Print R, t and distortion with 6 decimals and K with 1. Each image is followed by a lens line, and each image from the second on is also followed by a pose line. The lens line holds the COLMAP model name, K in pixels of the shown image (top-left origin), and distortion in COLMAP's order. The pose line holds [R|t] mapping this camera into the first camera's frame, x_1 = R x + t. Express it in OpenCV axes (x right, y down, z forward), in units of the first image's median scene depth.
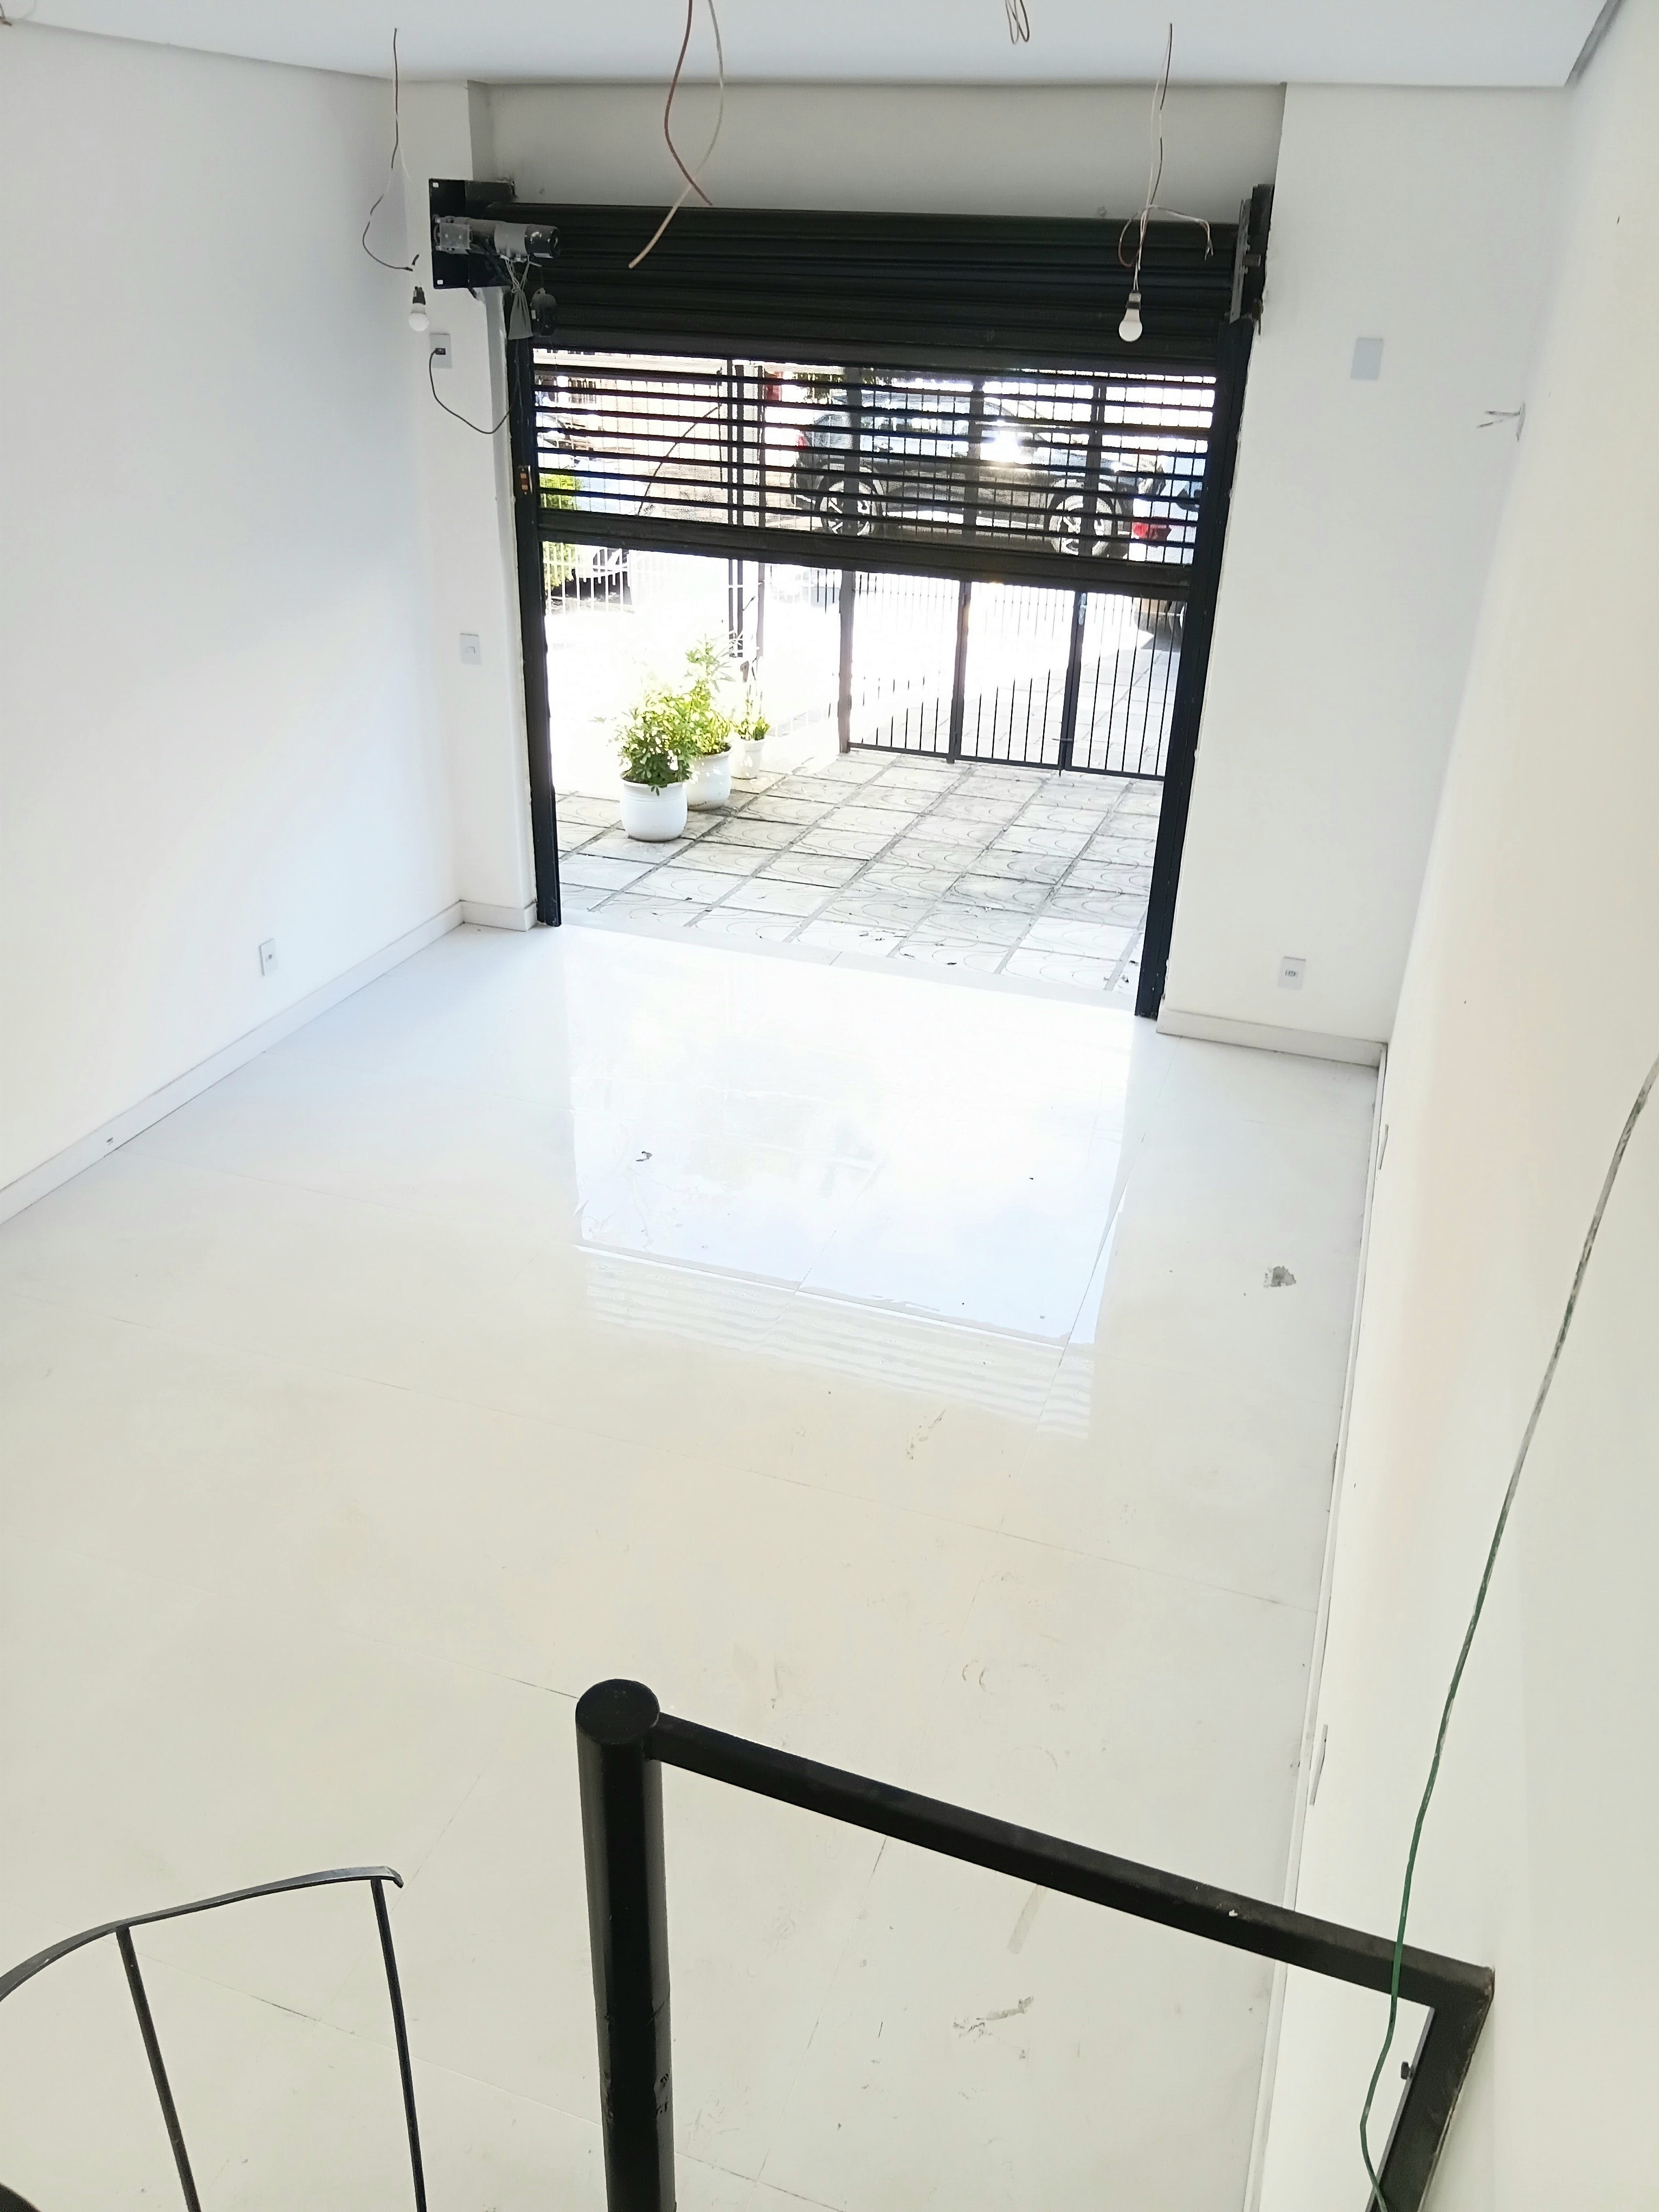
lens RADIAL K [[1685.9, 0, 822.7], [0, 1685.9, 1106.9], [0, 0, 1]] dist [0.003182, -0.025272]
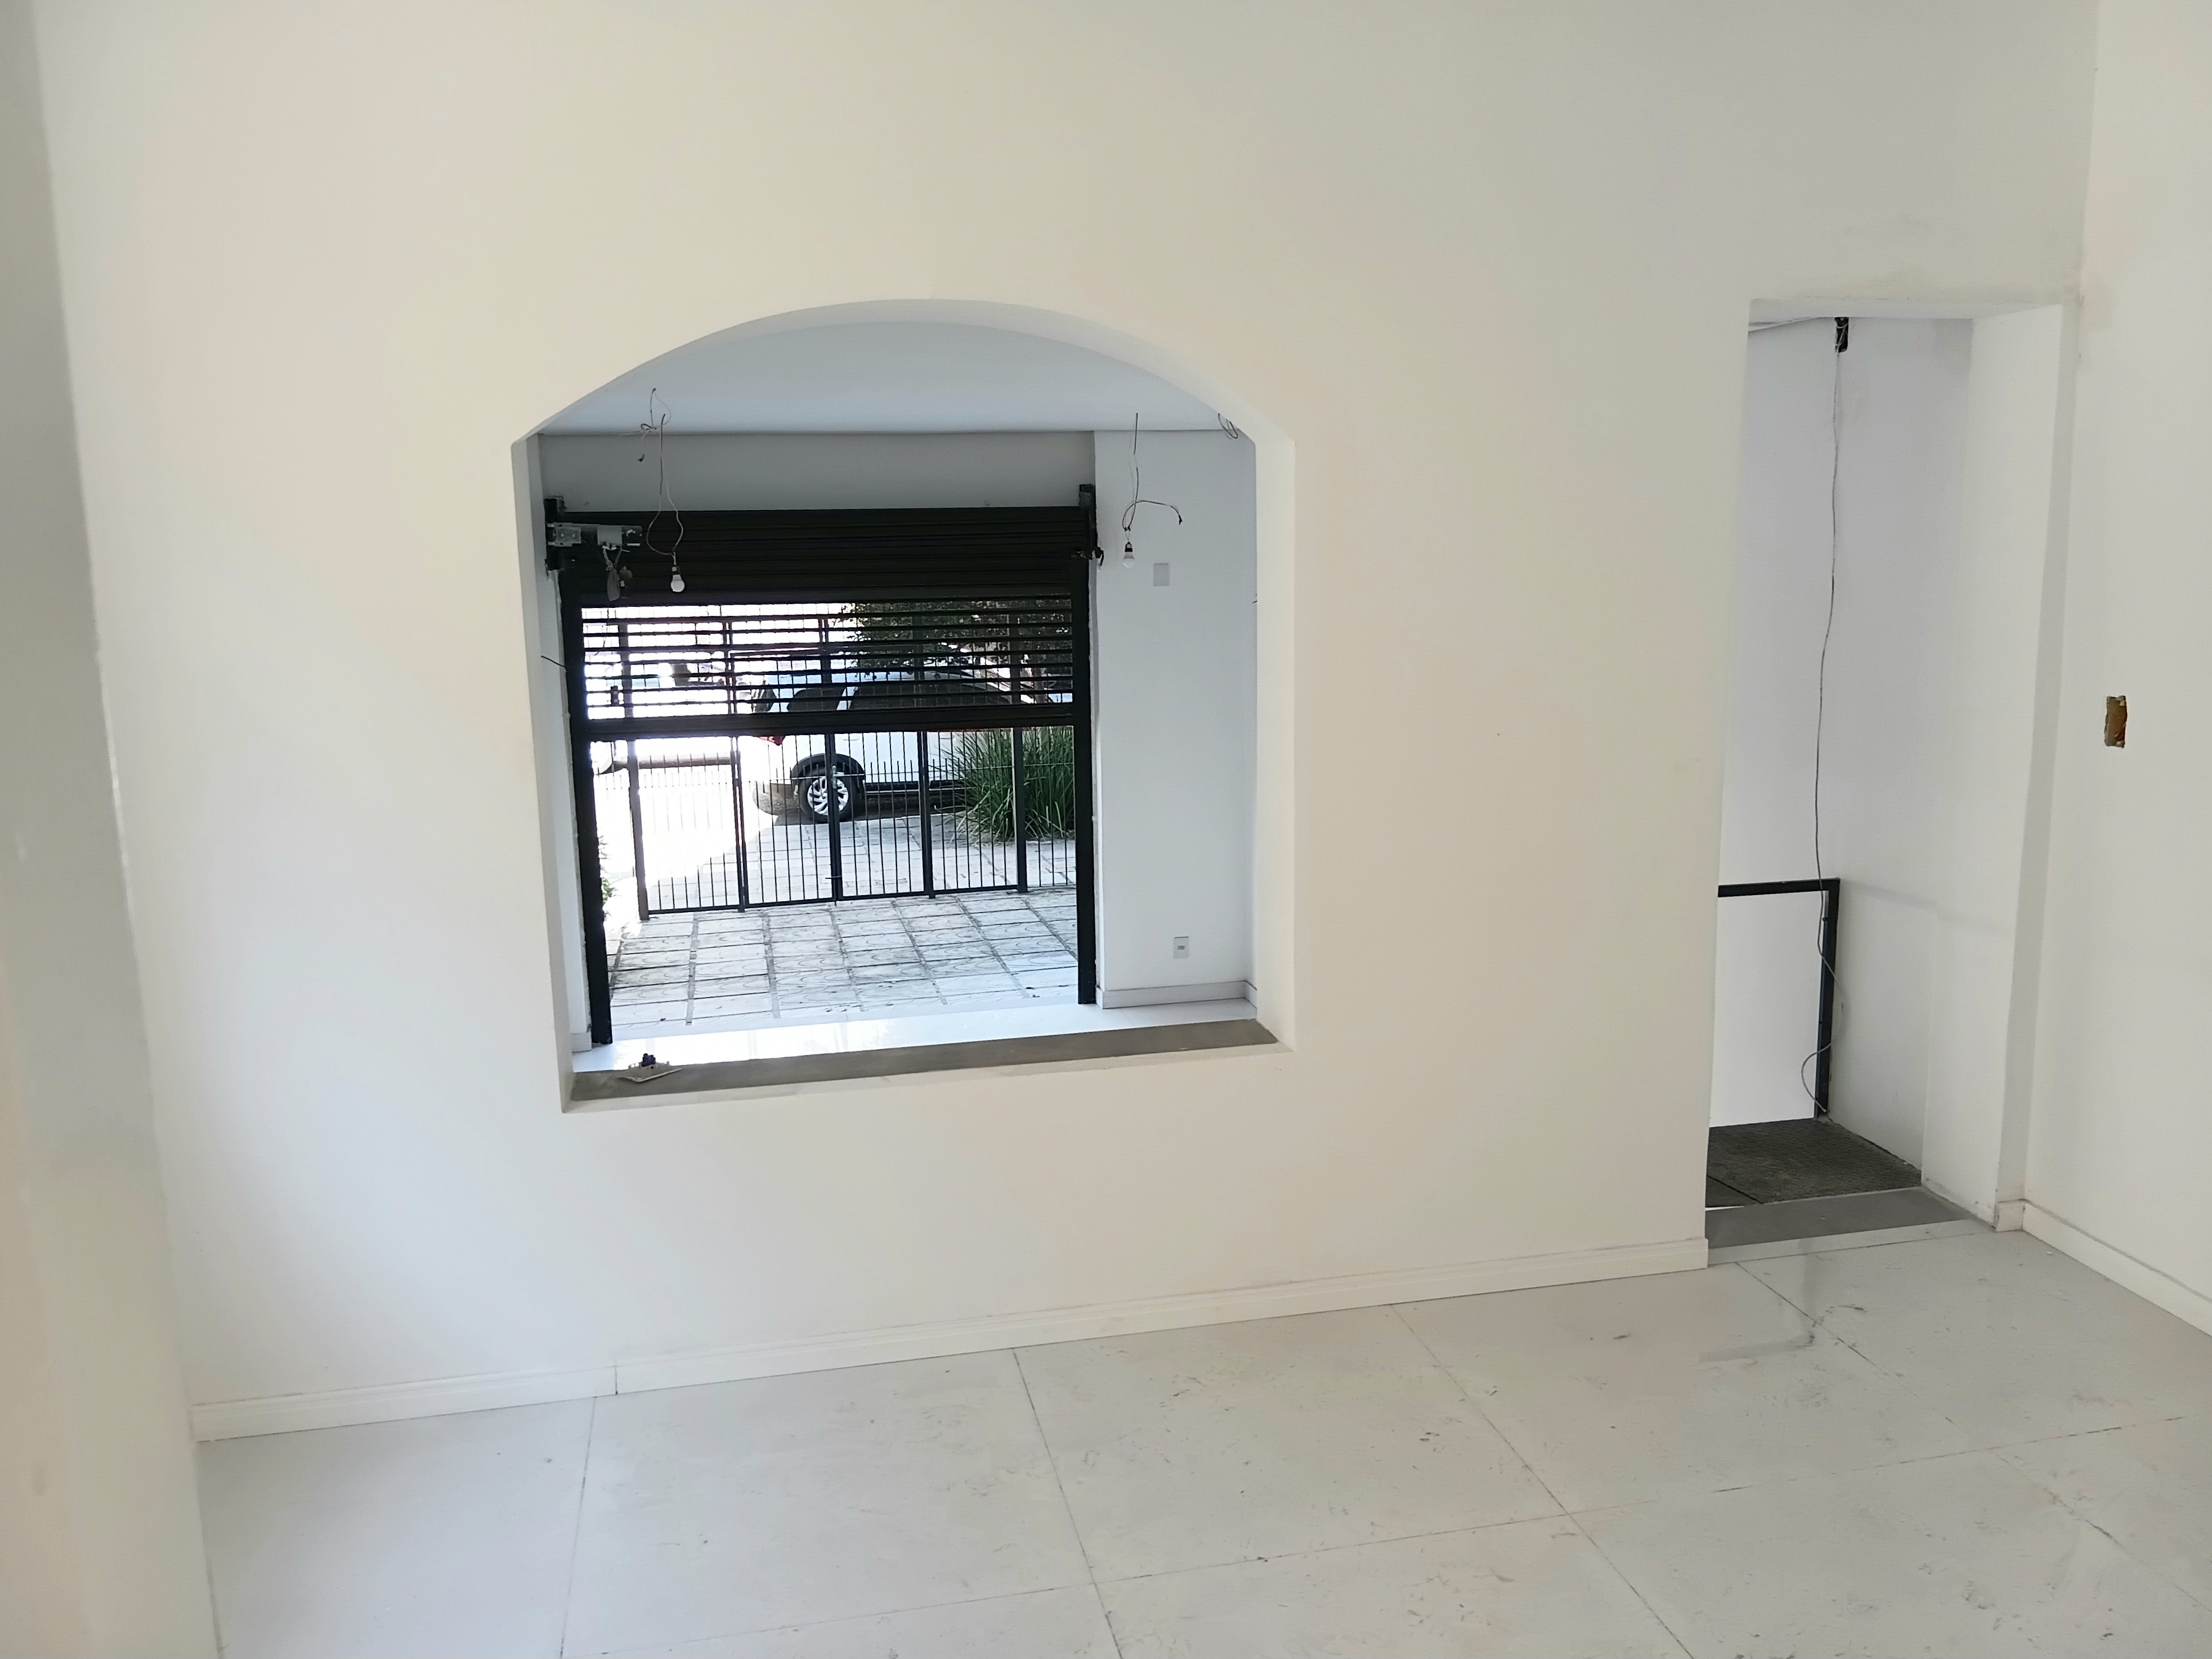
lens RADIAL K [[1686.1, 0, 1107.2], [0, 1686.1, 837.4], [0, 0, 1]] dist [0.003182, -0.025272]
pose [[0.858264, -0.136073, 0.494841, -0.506197], [0.270132, 0.939610, -0.210147, 0.125882], [-0.436362, 0.314034, 0.843191, -0.278445]]
